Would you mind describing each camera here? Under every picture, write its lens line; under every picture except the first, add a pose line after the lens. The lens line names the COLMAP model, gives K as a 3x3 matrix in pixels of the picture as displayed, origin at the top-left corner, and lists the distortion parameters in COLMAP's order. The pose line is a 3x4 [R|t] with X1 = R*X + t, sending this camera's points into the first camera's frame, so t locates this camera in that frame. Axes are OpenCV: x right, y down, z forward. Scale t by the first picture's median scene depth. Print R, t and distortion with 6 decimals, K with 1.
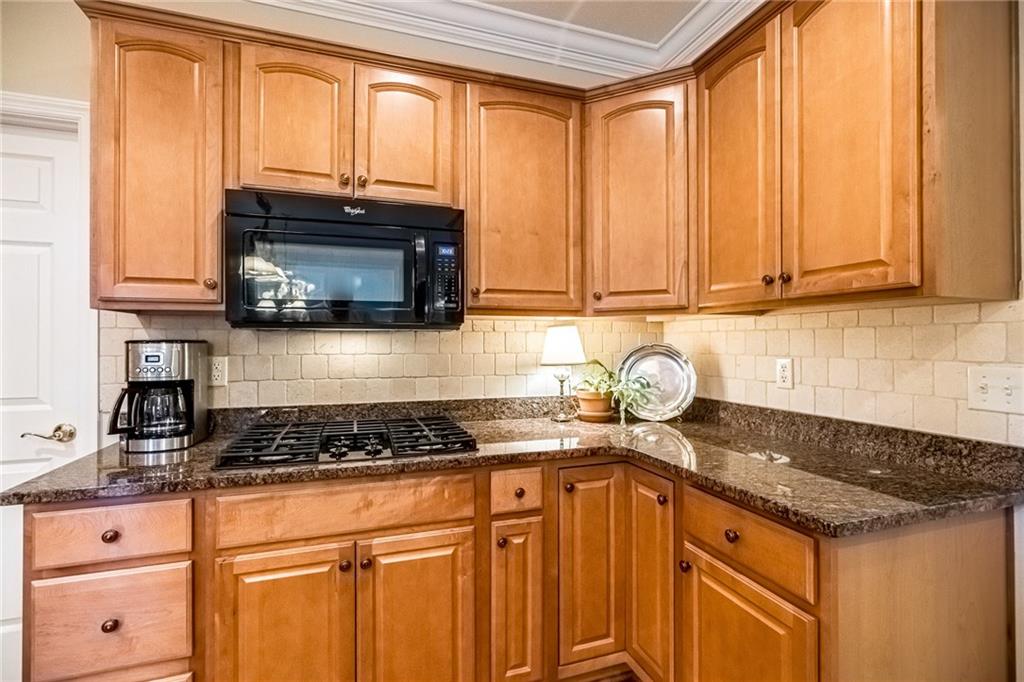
lens RADIAL K [[485.9, 0, 514.5], [0, 485.9, 339.1], [0, 0, 1]] dist [-0.012334, 0.001867]
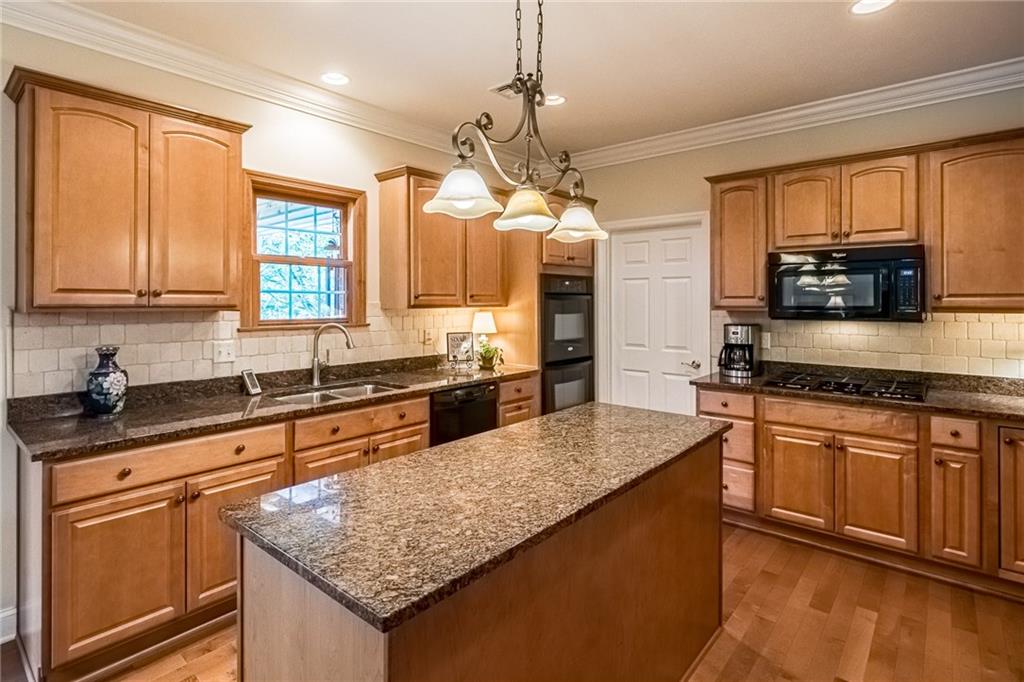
lens RADIAL K [[510.6, 0, 501.8], [0, 510.6, 297.9], [0, 0, 1]] dist [0.000696, 0.000780]
pose [[0.520761, -0.005491, -0.853685, 0.630511], [0.000943, 0.999982, -0.005856, -0.101390], [0.853702, 0.002245, 0.520757, -1.038391]]
